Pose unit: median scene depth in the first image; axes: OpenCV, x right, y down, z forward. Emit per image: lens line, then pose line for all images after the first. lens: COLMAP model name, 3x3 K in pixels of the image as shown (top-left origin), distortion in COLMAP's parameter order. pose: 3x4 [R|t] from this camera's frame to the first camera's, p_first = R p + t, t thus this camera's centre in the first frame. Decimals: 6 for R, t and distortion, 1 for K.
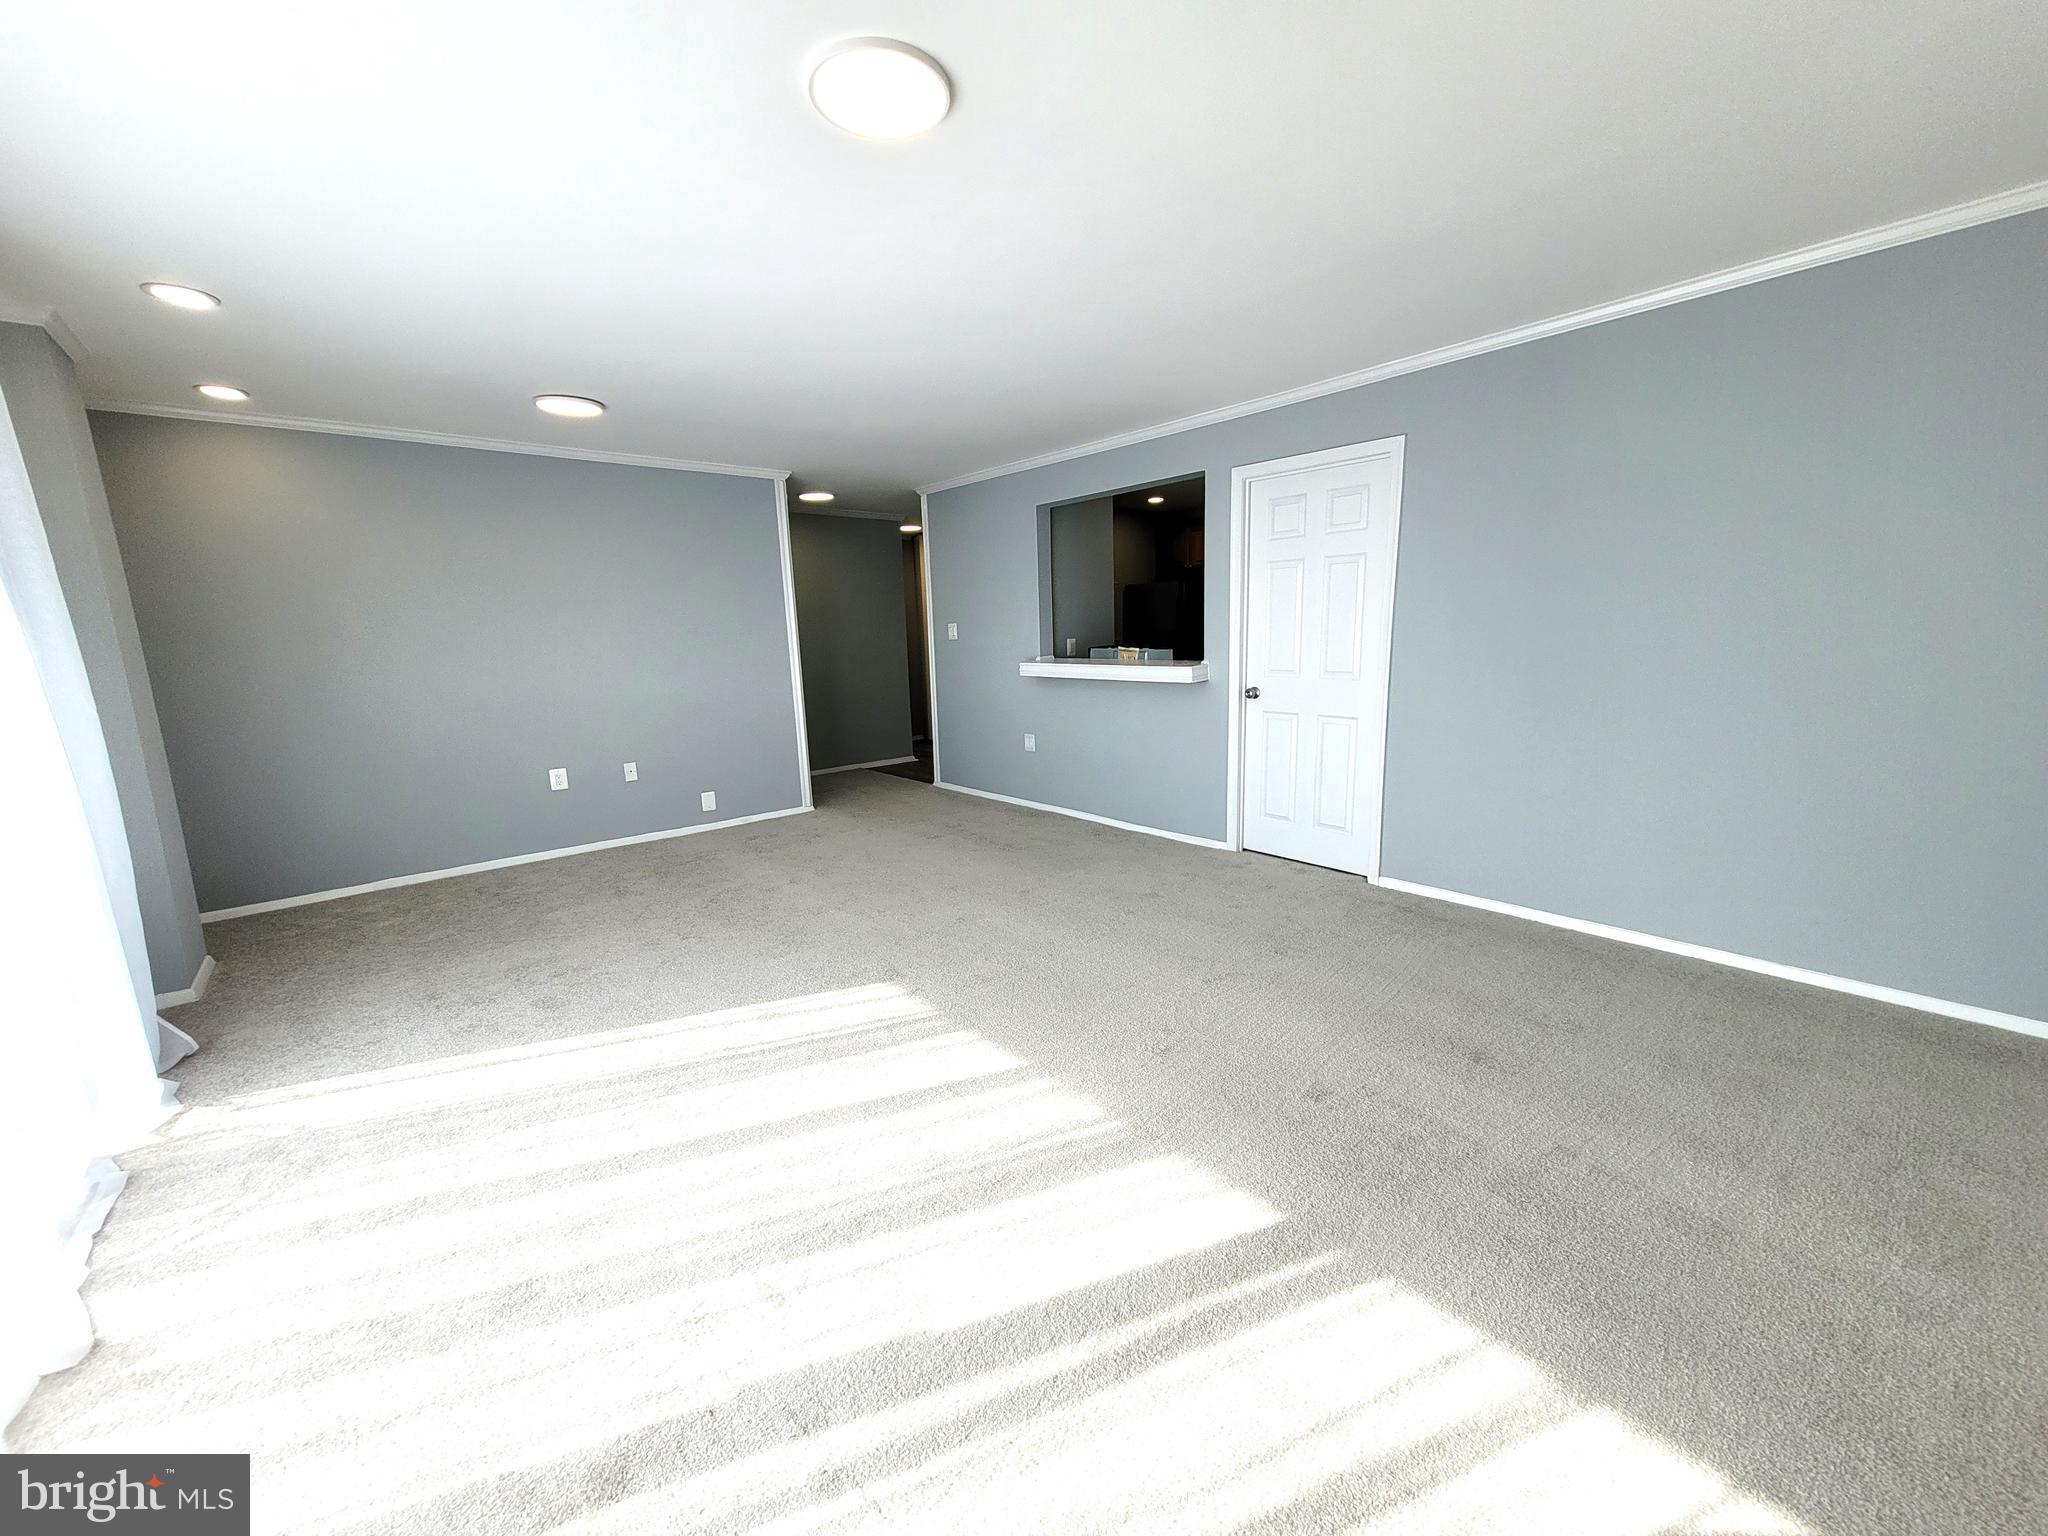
lens RADIAL K [[803.1, 0, 1024.0], [0, 803.1, 768.0], [0, 0, 1]] dist [-0.000627, -0.000148]
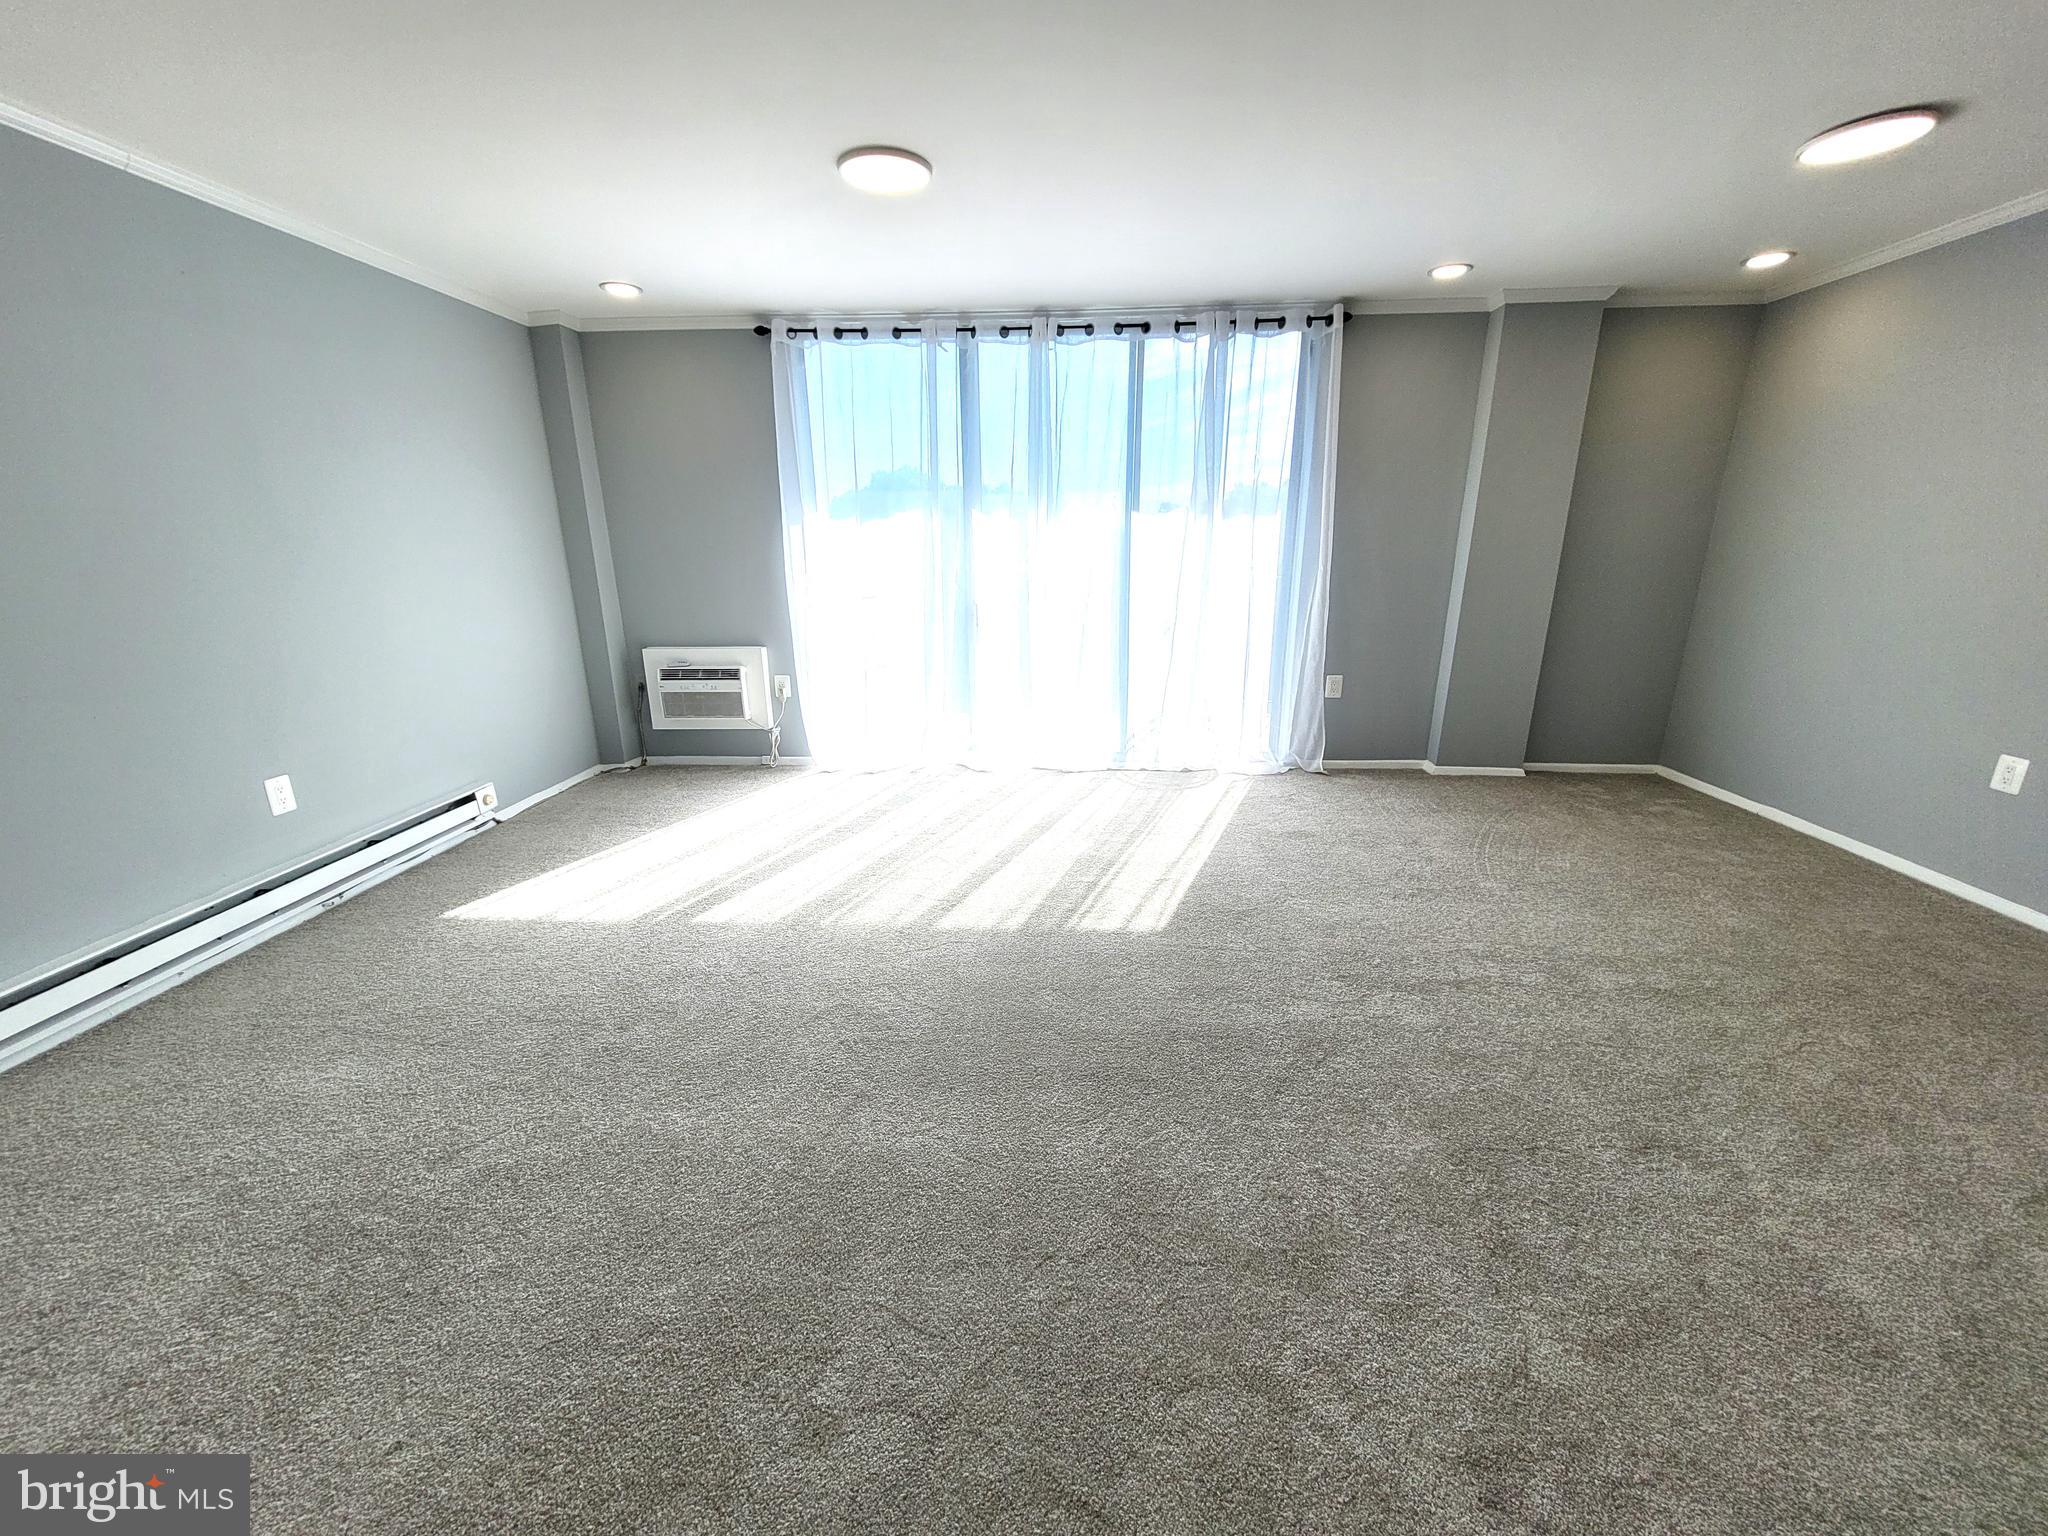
lens RADIAL K [[796.3, 0, 1024.0], [0, 796.3, 768.0], [0, 0, 1]] dist [0.001355, -0.000363]
pose [[-0.689252, 0.239413, -0.683822, 0.577415], [-0.095531, 0.905554, 0.413334, -0.299151], [0.718196, 0.350218, -0.601284, 1.534129]]
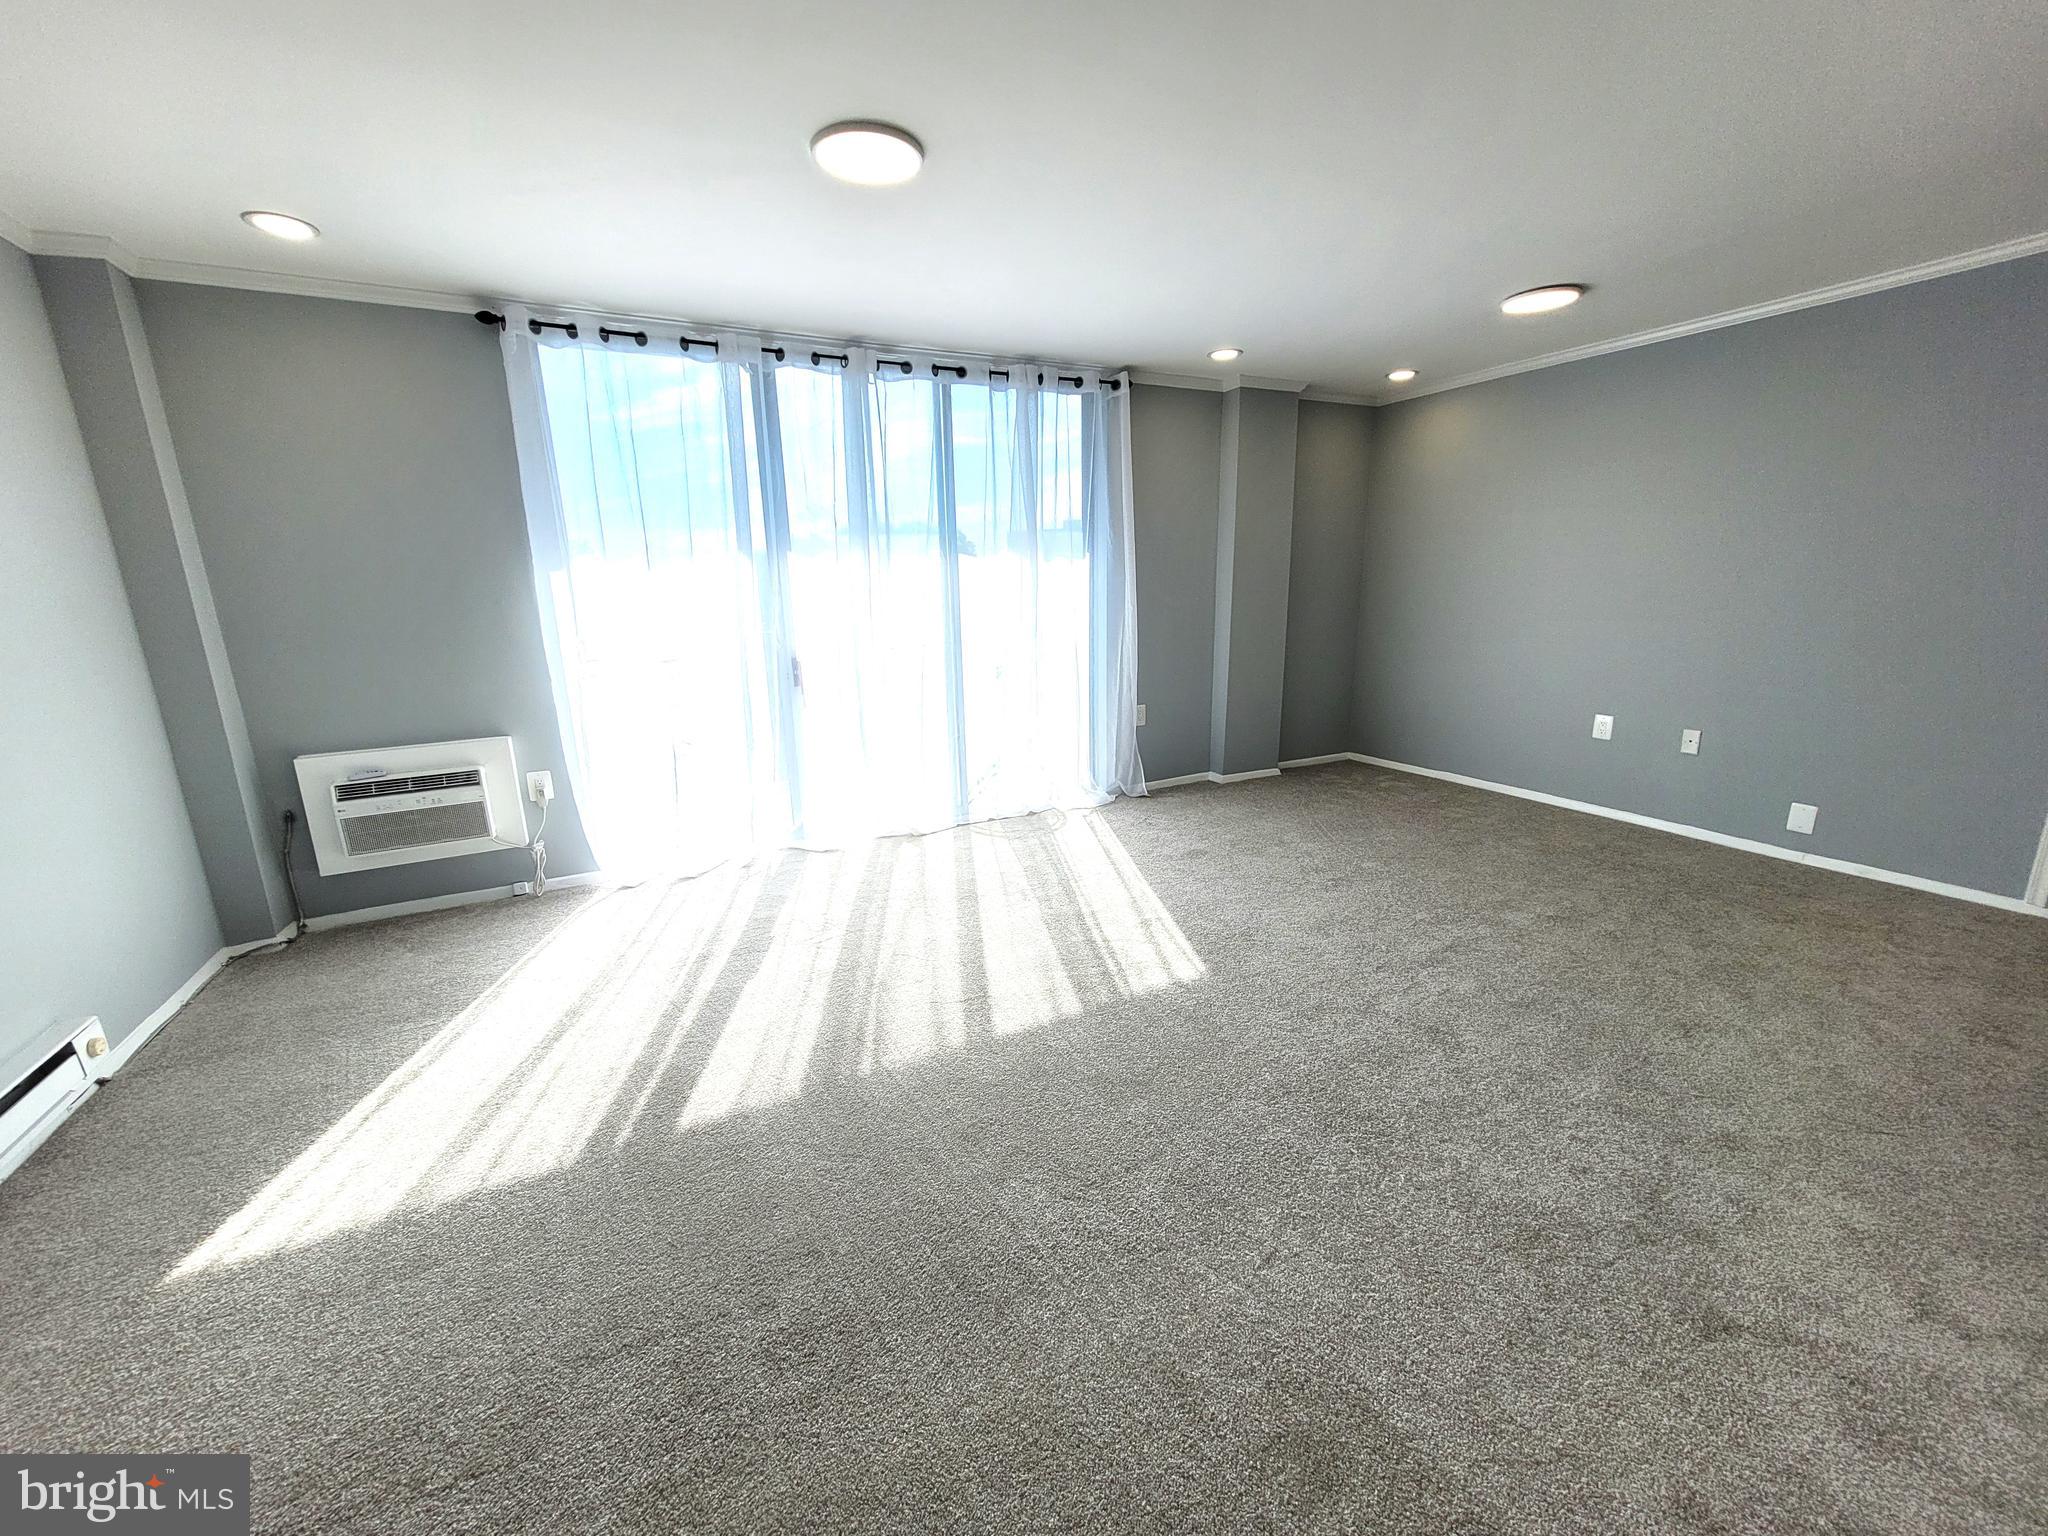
lens RADIAL K [[796.3, 0, 1024.0], [0, 796.3, 768.0], [0, 0, 1]] dist [0.001355, -0.000363]
pose [[-0.233827, 0.260564, -0.936713, 0.739859], [-0.138379, 0.944695, 0.297327, -0.213688], [0.962381, 0.199144, -0.184839, 1.030891]]
